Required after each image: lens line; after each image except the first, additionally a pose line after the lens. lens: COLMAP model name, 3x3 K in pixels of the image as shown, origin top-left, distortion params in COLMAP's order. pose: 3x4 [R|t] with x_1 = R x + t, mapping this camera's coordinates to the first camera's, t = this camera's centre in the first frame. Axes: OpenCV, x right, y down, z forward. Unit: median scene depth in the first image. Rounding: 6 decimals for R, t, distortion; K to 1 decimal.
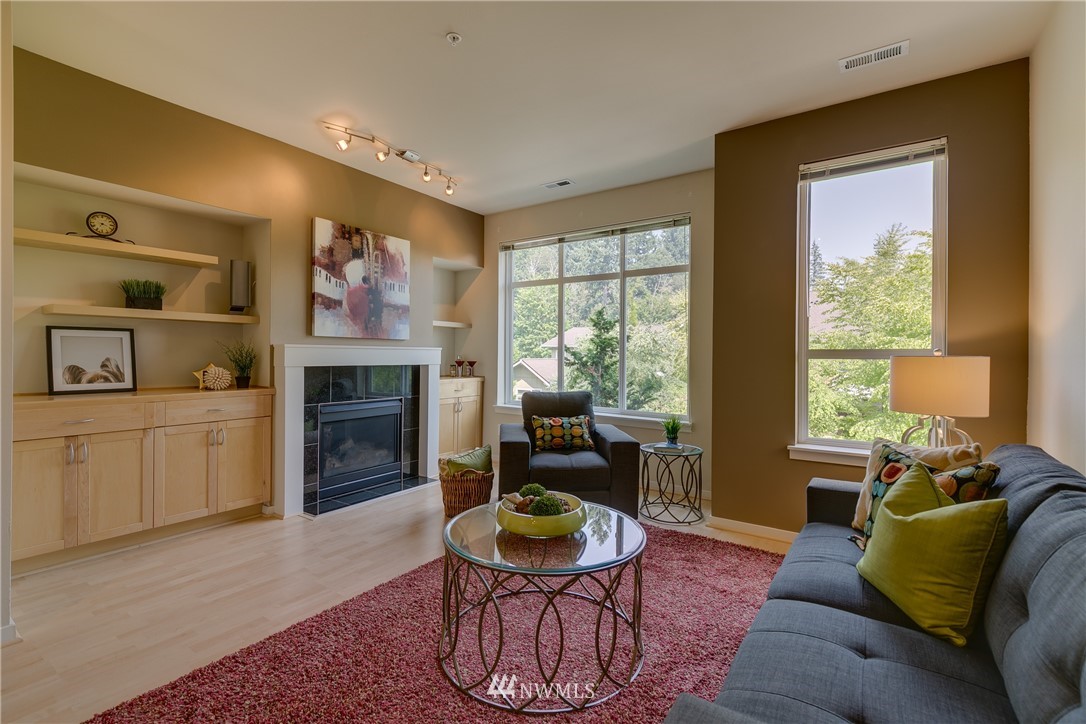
lens RADIAL K [[489.5, 0, 539.1], [0, 489.5, 357.4], [0, 0, 1]] dist [0.004918, -0.002372]
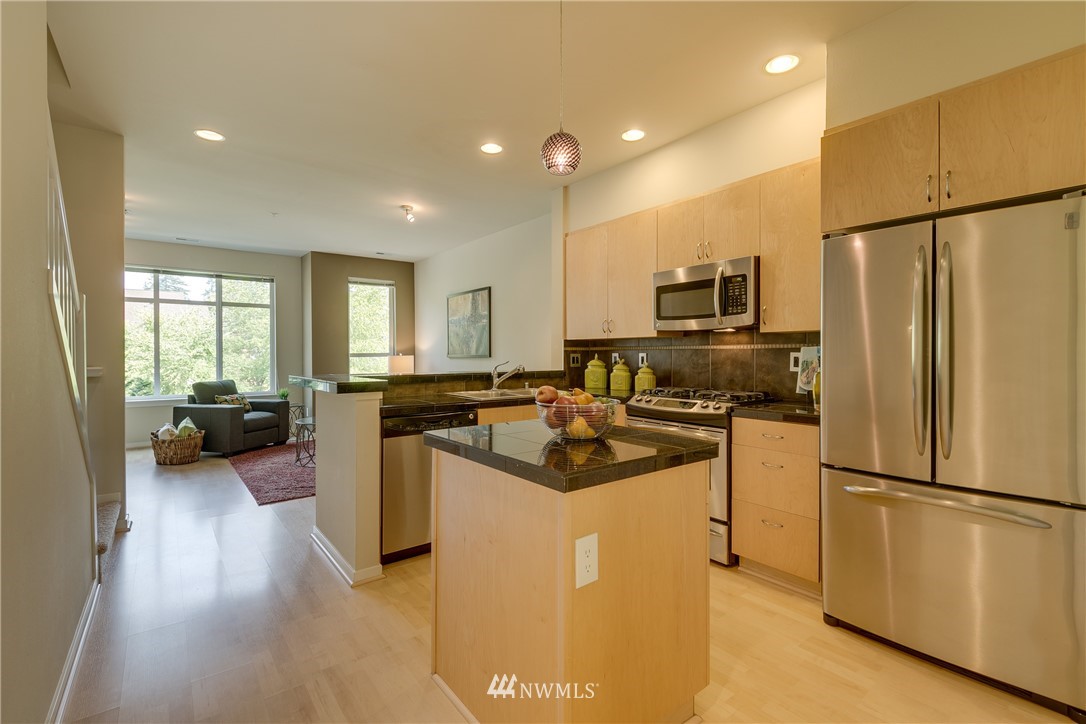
lens RADIAL K [[489.5, 0, 544.9], [0, 489.5, 359.0], [0, 0, 1]] dist [0.004918, -0.002372]
pose [[0.311893, -0.017236, 0.949961, -1.166647], [0.015220, 0.999798, 0.013143, -0.005053], [-0.949995, 0.010360, 0.312092, -0.531229]]
